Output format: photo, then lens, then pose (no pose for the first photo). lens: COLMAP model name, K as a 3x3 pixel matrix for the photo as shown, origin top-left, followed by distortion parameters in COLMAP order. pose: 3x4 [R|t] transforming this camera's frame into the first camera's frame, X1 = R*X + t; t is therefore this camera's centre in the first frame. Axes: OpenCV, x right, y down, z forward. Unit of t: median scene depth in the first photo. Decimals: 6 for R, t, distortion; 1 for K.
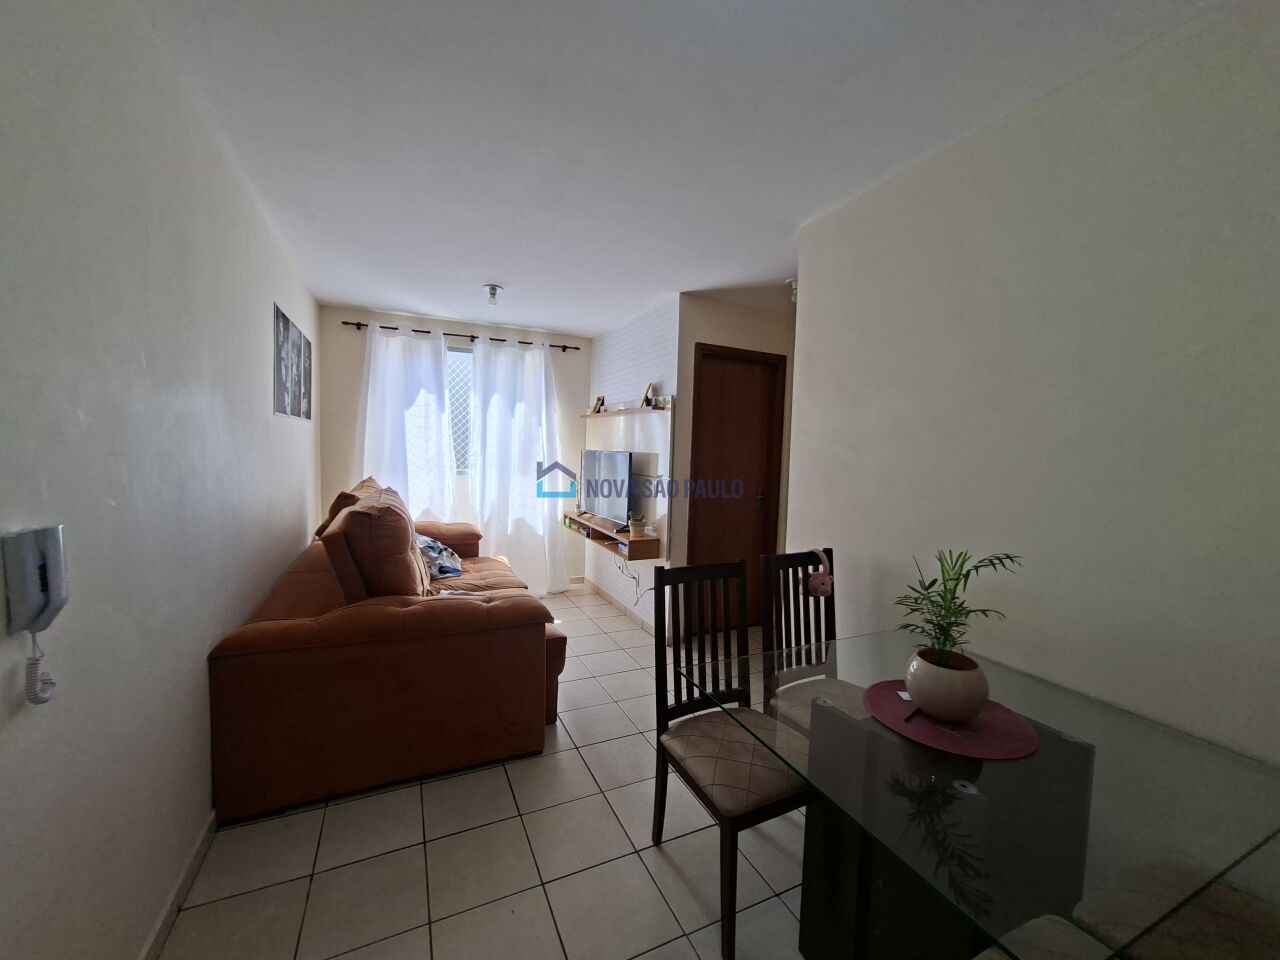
lens RADIAL K [[506.7, 0, 642.9], [0, 506.7, 480.8], [0, 0, 1]] dist [-0.002511, 0.000772]
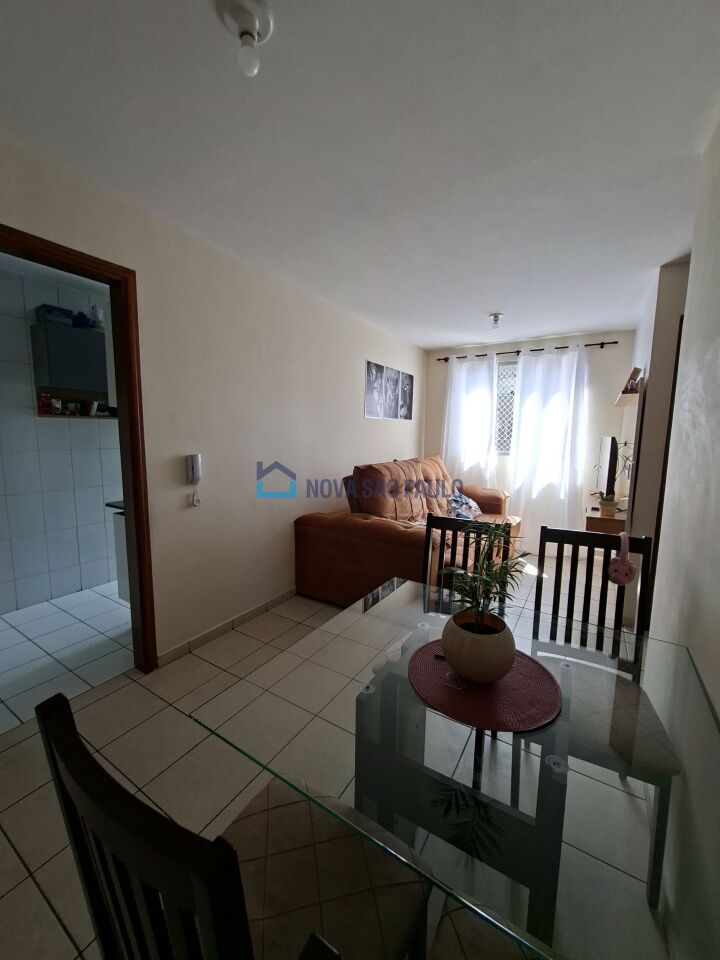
lens RADIAL K [[380.0, 0, 360.0], [0, 380.0, 480.0], [0, 0, 1]] dist [-0.002511, 0.000772]
pose [[0.545046, 0.082984, -0.834289, 0.374122], [-0.051461, 0.996525, 0.065501, 0.010269], [0.836825, 0.007232, 0.547422, 0.132454]]
